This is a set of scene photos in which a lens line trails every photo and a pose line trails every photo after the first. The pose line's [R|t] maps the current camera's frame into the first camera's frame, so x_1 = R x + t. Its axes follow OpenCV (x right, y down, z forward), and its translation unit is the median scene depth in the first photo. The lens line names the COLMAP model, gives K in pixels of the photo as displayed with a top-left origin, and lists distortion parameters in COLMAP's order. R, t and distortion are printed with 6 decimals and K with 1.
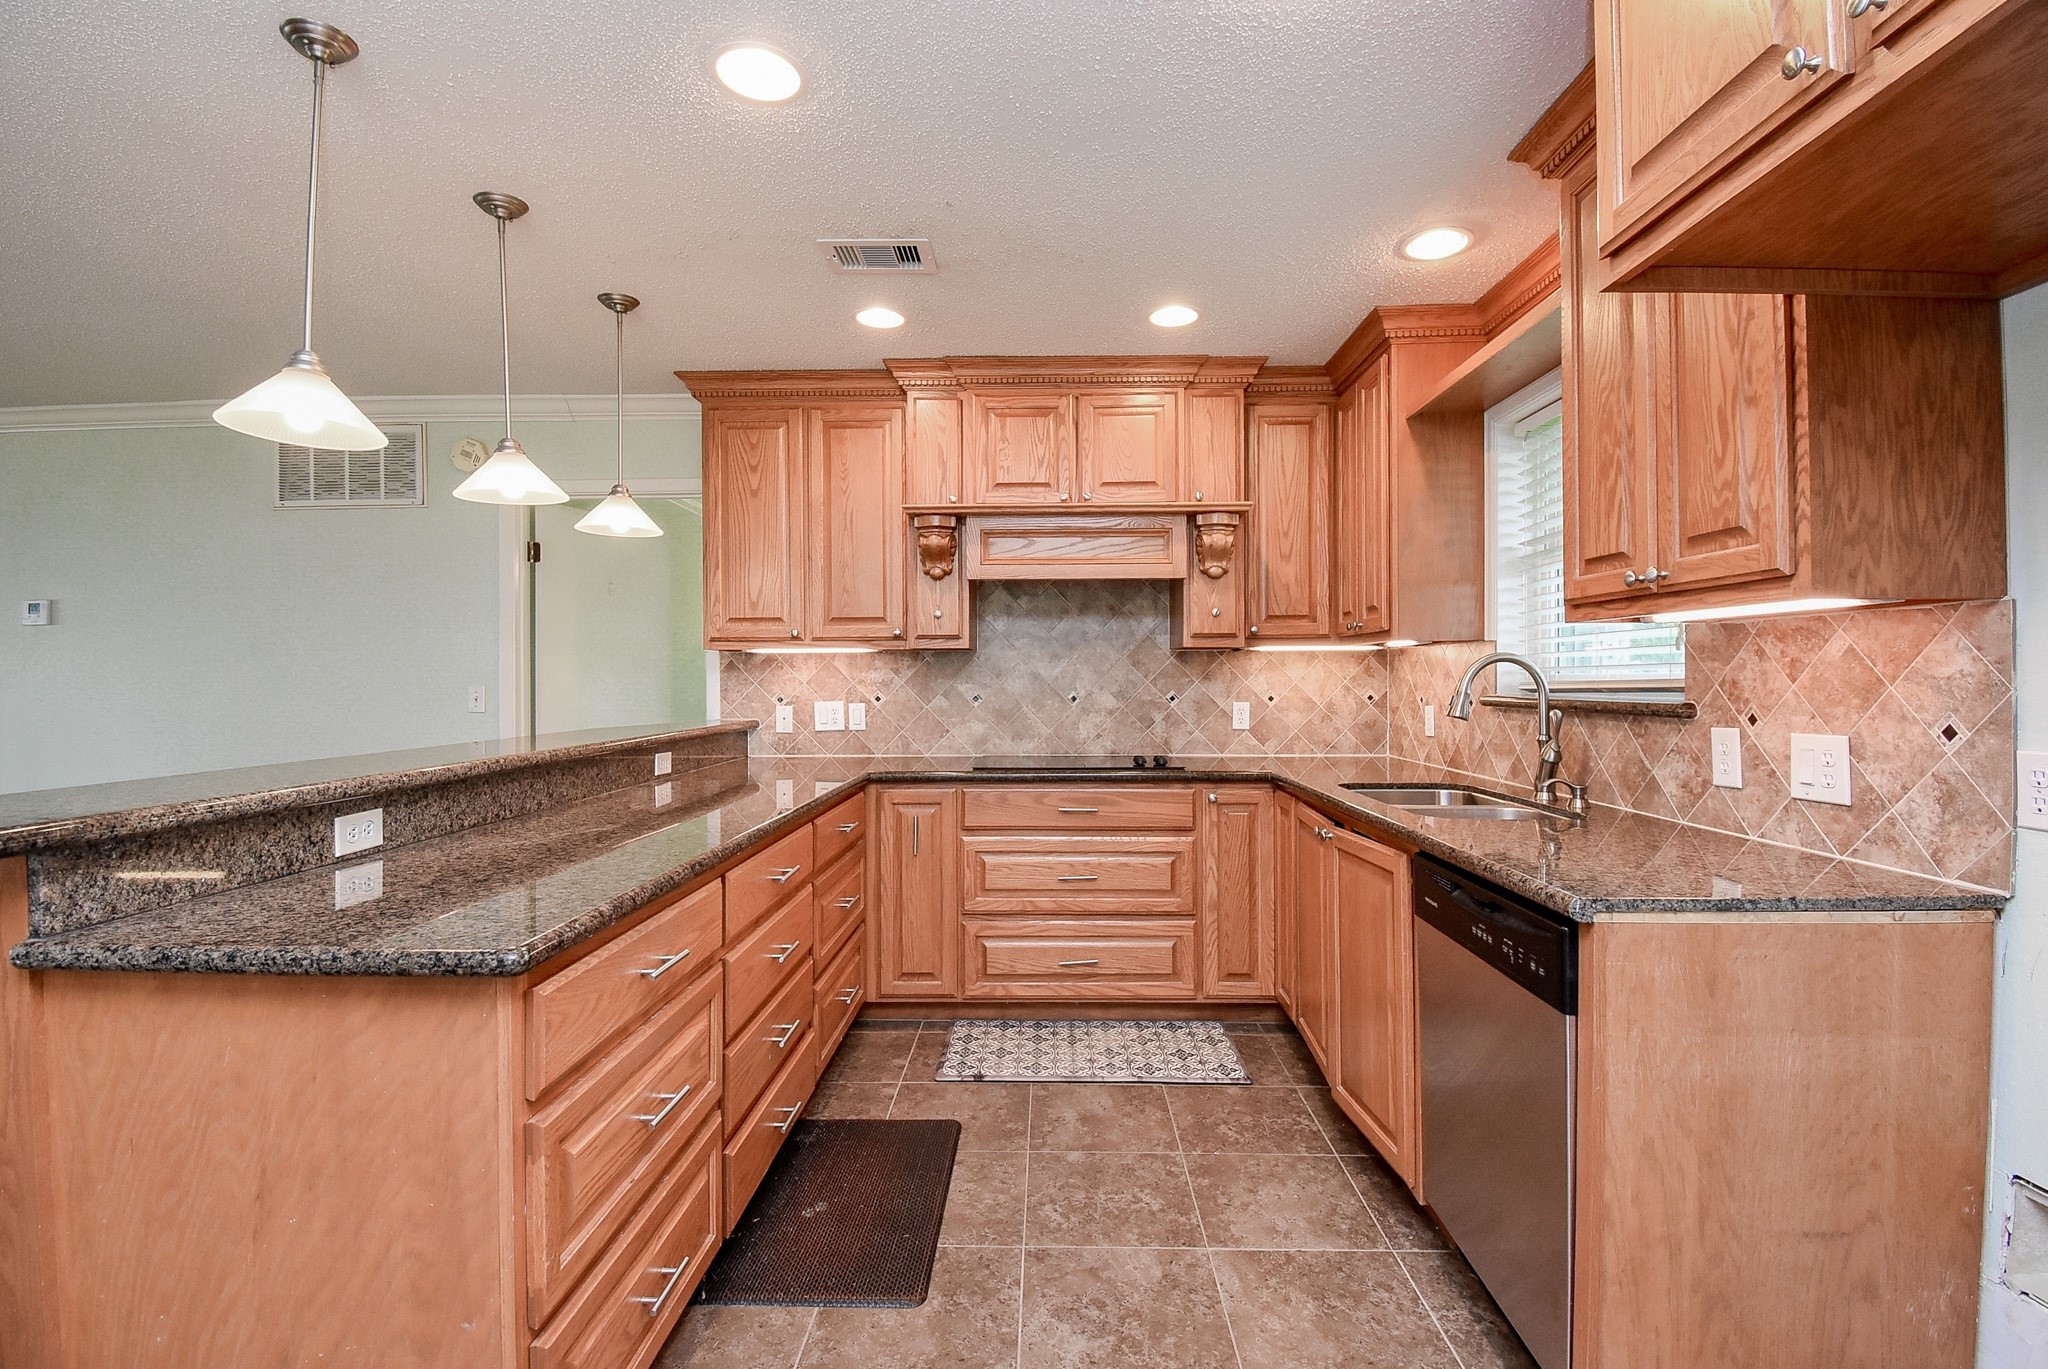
lens RADIAL K [[905.7, 0, 1026.5], [0, 905.7, 680.6], [0, 0, 1]] dist [0.010273, -0.019923]
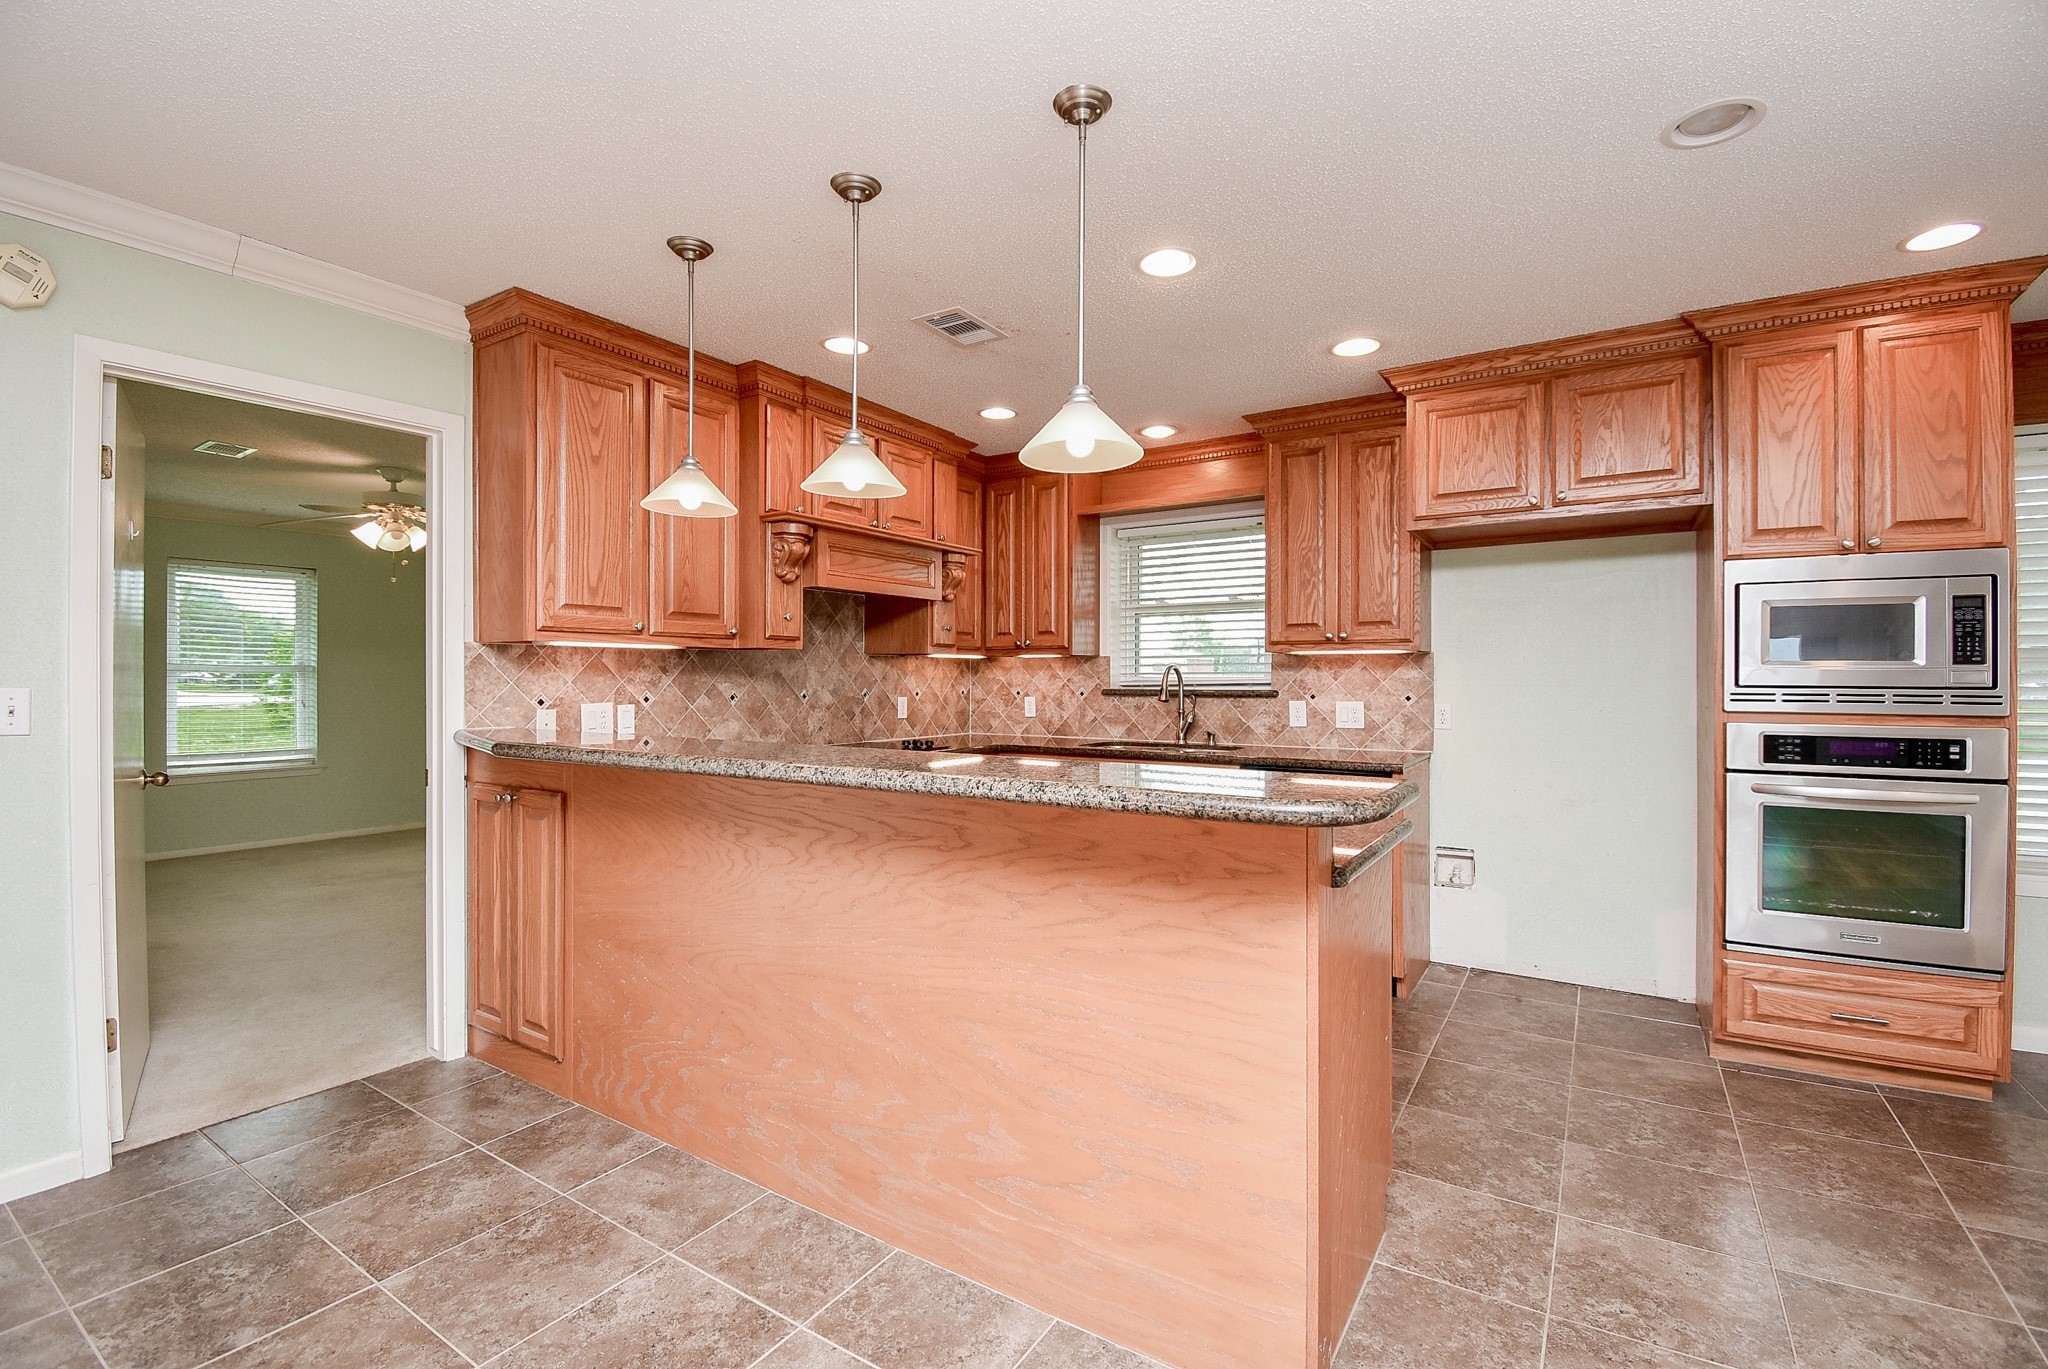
lens RADIAL K [[905.7, 0, 1005.9], [0, 905.7, 685.4], [0, 0, 1]] dist [0.010273, -0.019923]
pose [[0.531554, -0.003370, 0.847018, -0.867817], [-0.000179, 0.999992, 0.004091, 0.002363], [-0.847024, -0.002326, 0.531549, 0.231372]]
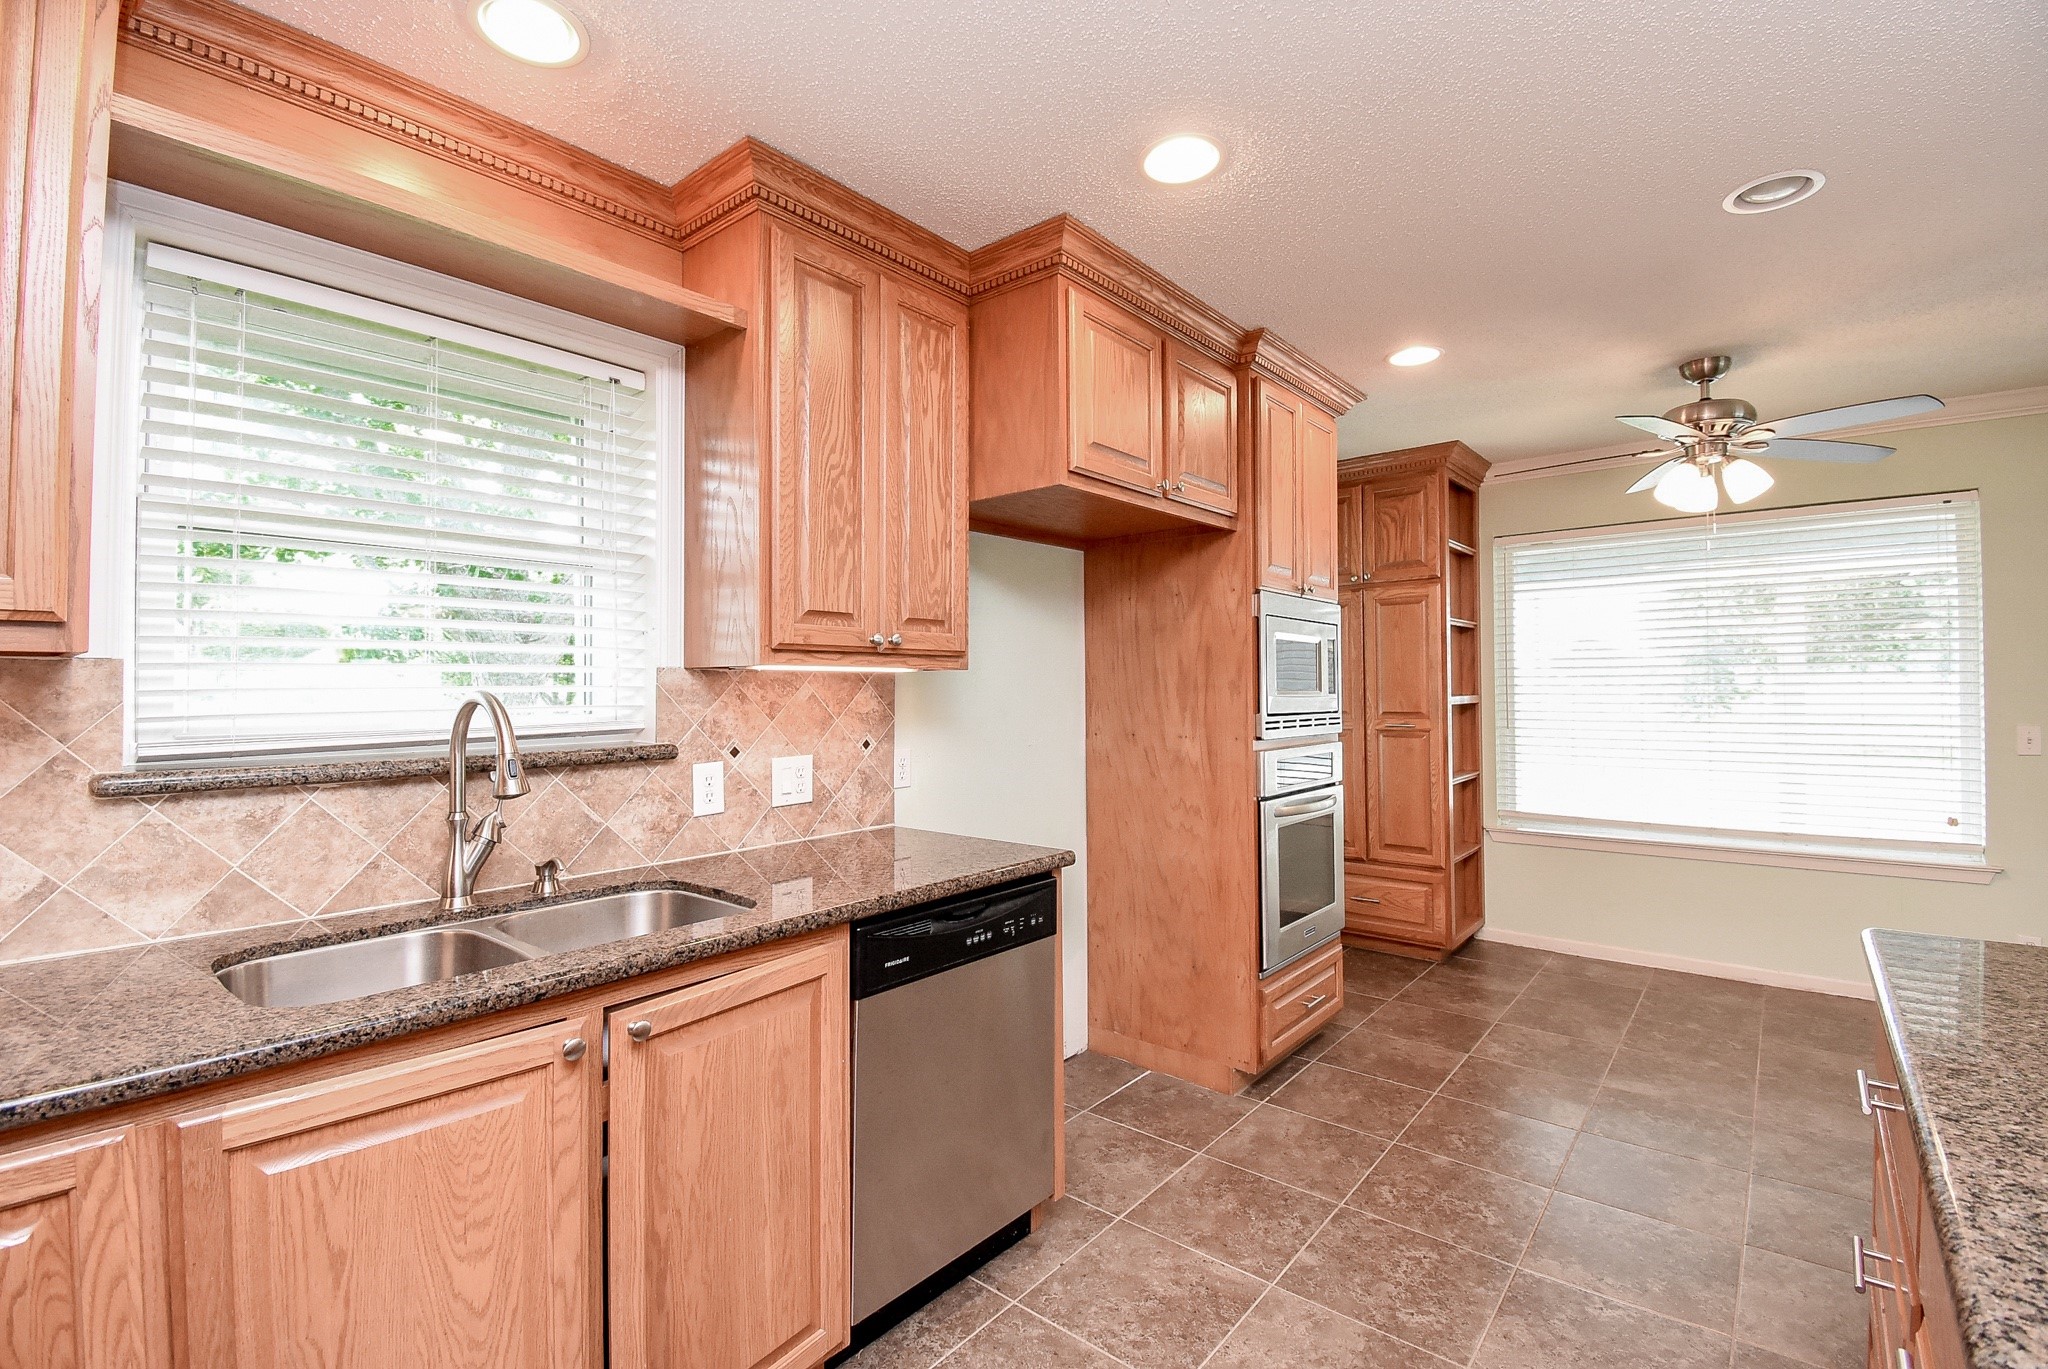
lens RADIAL K [[905.7, 0, 1028.9], [0, 905.7, 670.2], [0, 0, 1]] dist [0.010273, -0.019923]
pose [[-0.785503, 0.017301, 0.618615, -0.137798], [0.008096, 0.999811, -0.017682, -0.022544], [-0.618804, -0.008881, -0.785495, 0.924270]]
